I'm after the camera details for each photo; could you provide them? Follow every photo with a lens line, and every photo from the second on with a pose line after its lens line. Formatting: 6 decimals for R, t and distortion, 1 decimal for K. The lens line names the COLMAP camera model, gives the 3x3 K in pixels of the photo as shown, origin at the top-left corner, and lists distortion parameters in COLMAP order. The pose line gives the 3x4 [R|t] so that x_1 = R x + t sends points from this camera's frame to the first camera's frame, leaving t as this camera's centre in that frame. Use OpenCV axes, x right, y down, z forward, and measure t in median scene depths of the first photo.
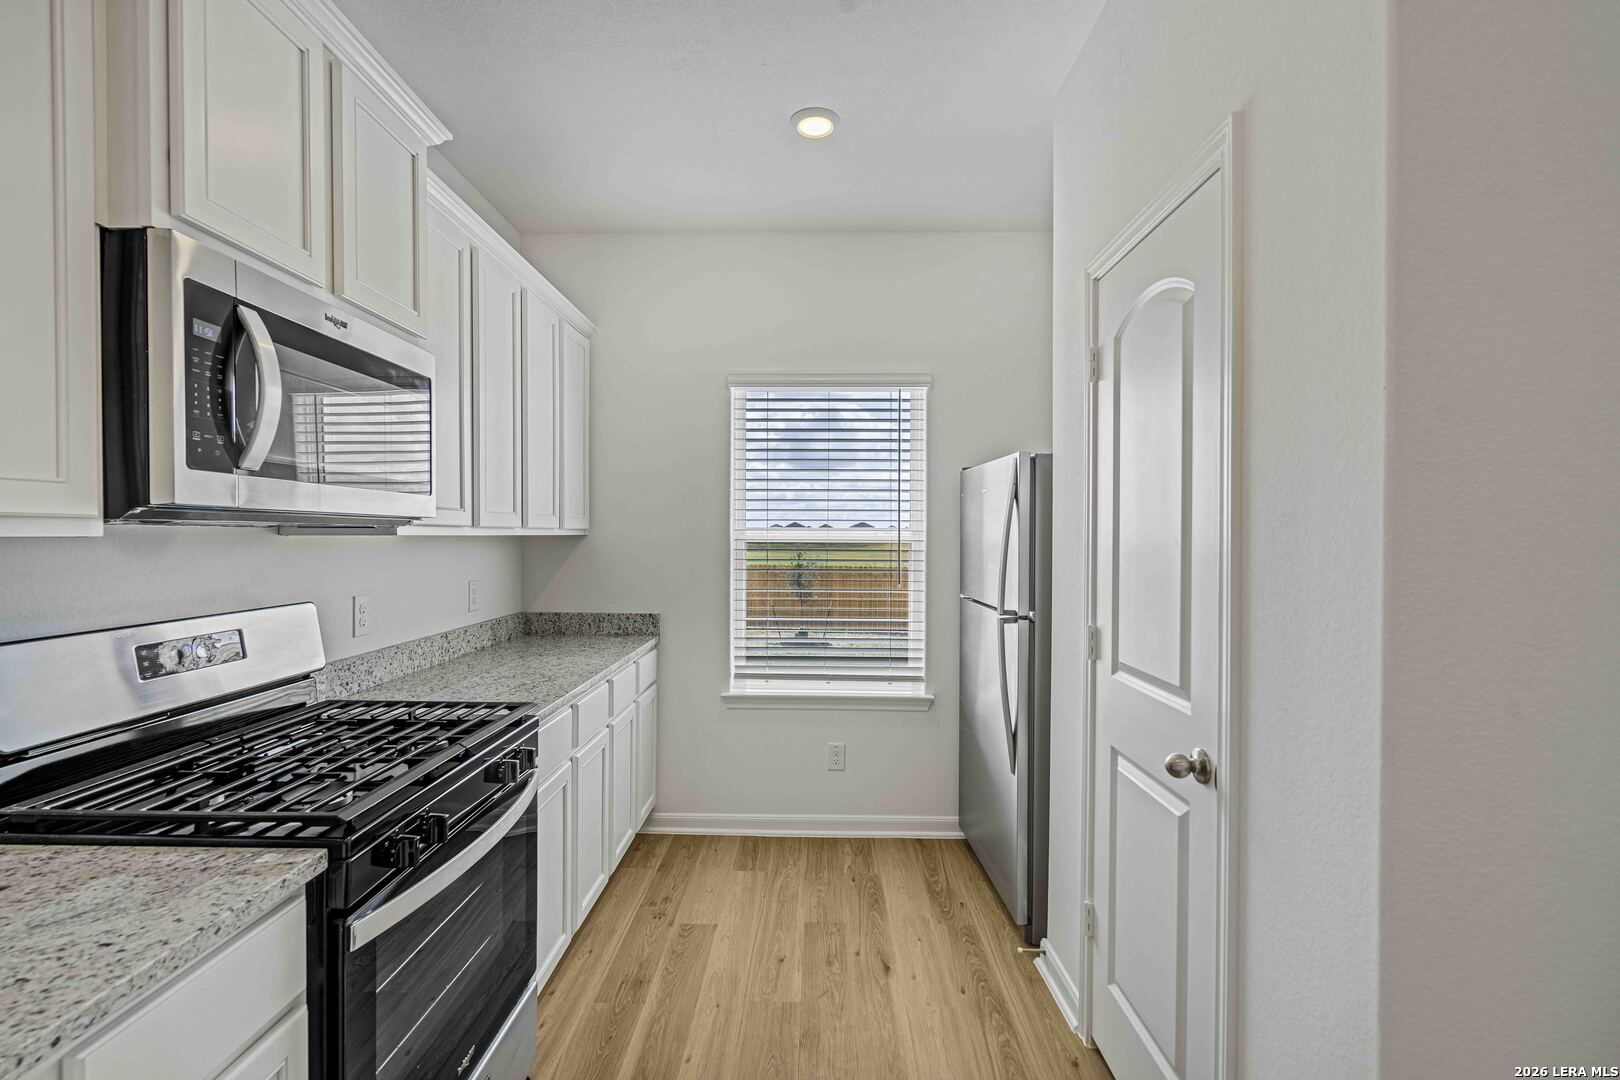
lens RADIAL K [[743.8, 0, 805.6], [0, 743.8, 541.5], [0, 0, 1]] dist [0.000725, 0.000061]
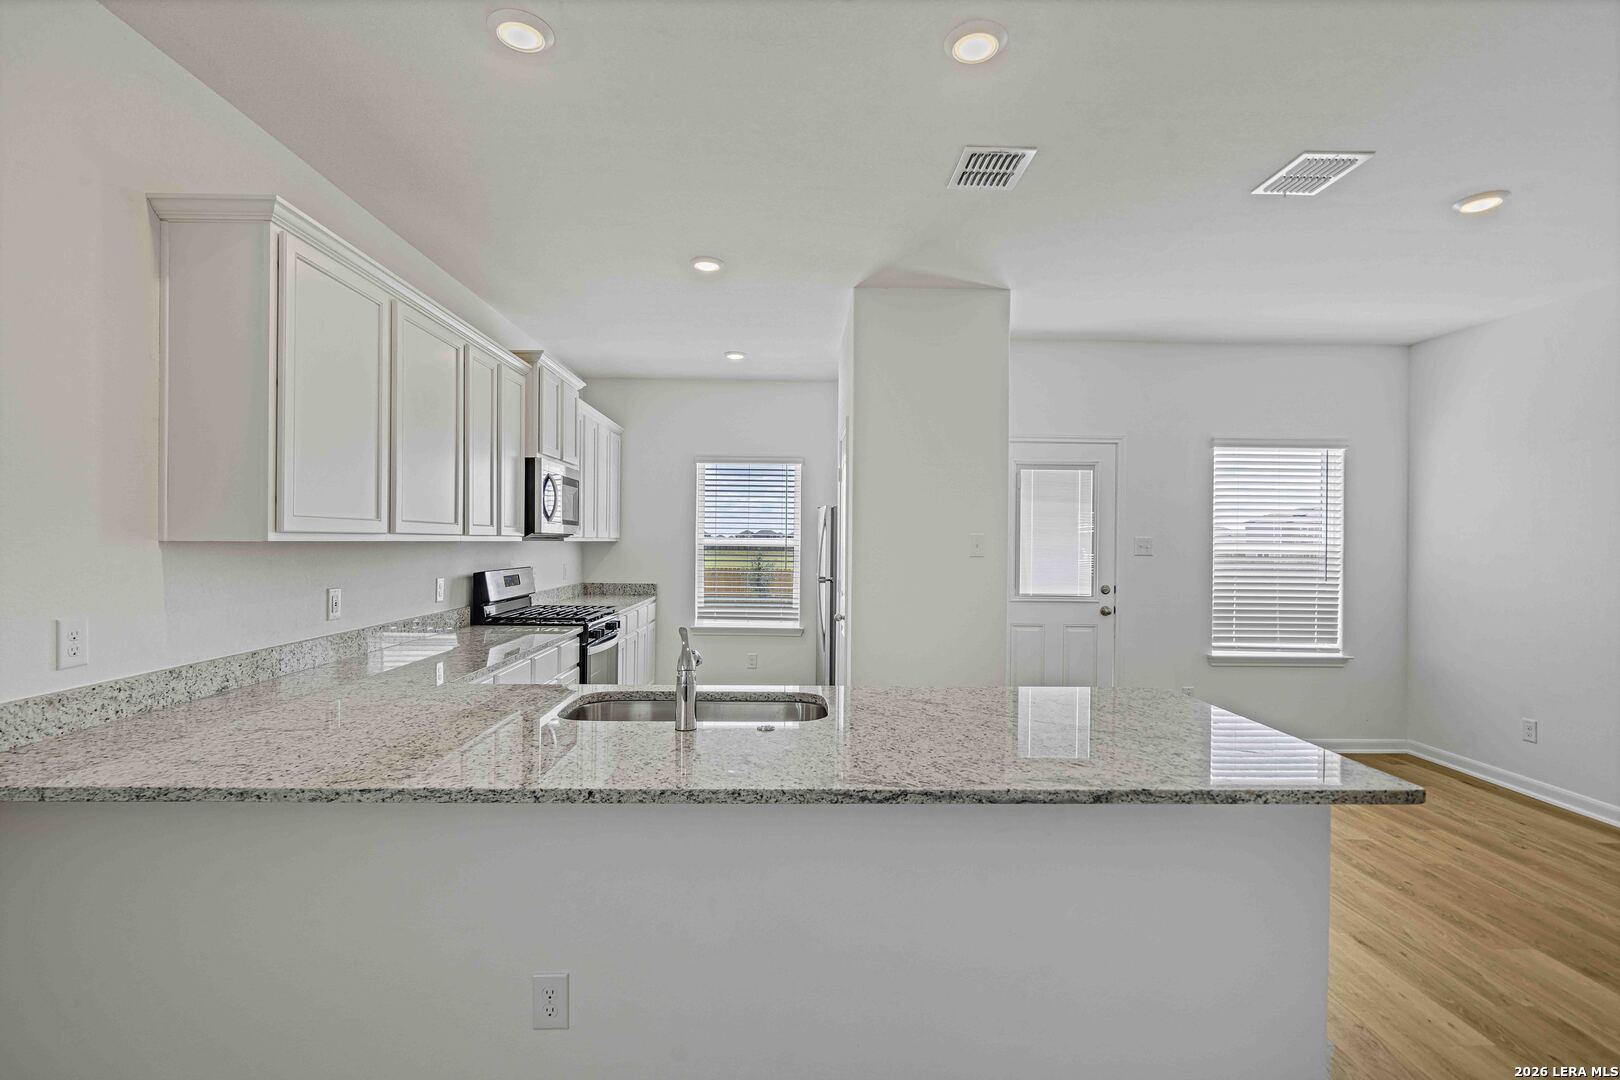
lens RADIAL K [[743.8, 0, 810.8], [0, 743.8, 540.6], [0, 0, 1]] dist [0.000725, 0.000061]
pose [[0.998858, 0.006570, 0.047318, 0.099475], [-0.006134, 0.999937, -0.009358, 0.004692], [-0.047377, 0.009057, 0.998836, -0.883744]]
